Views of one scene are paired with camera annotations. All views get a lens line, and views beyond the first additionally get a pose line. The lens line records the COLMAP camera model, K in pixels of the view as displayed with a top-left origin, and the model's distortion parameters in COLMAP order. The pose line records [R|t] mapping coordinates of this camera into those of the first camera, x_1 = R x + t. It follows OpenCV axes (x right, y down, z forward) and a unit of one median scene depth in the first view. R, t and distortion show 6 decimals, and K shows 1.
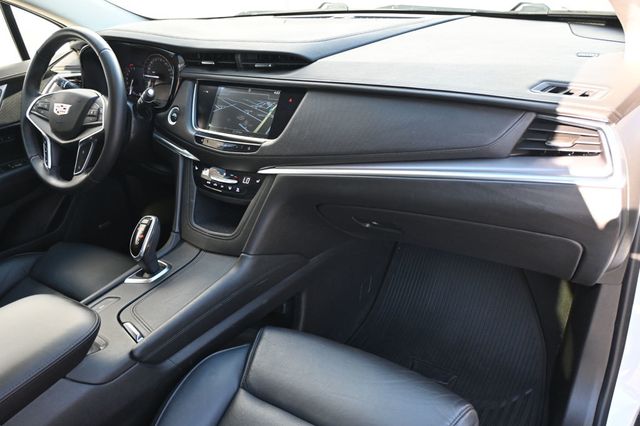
lens RADIAL K [[526.2, 0, 319.6], [0, 526.2, 215.0], [0, 0, 1]] dist [-0.001876, -0.000756]
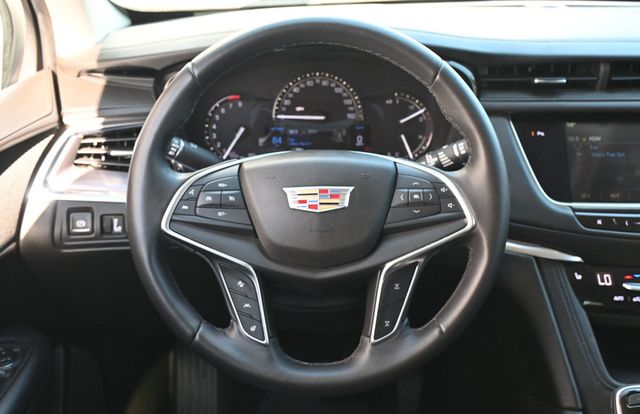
lens RADIAL K [[777.7, 0, 319.8], [0, 777.7, 204.3], [0, 0, 1]] dist [-0.016304, 0.000000]
pose [[0.828174, -0.129232, 0.545369, -0.870766], [0.197998, 0.977773, -0.068975, -0.159024], [-0.524333, 0.165105, 0.835353, 0.485050]]
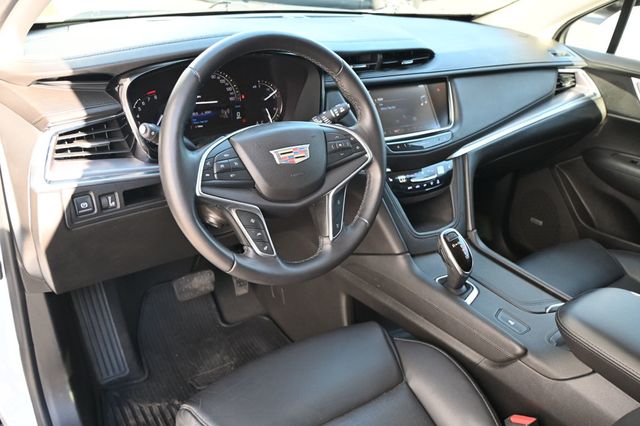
lens RADIAL K [[526.8, 0, 319.4], [0, 526.8, 213.2], [0, 0, 1]] dist [-0.000047, -0.000740]
pose [[0.372087, -0.324124, 0.869767, -1.111787], [0.337577, 0.920135, 0.198478, -0.263213], [-0.864634, 0.219763, 0.451787, 0.716967]]
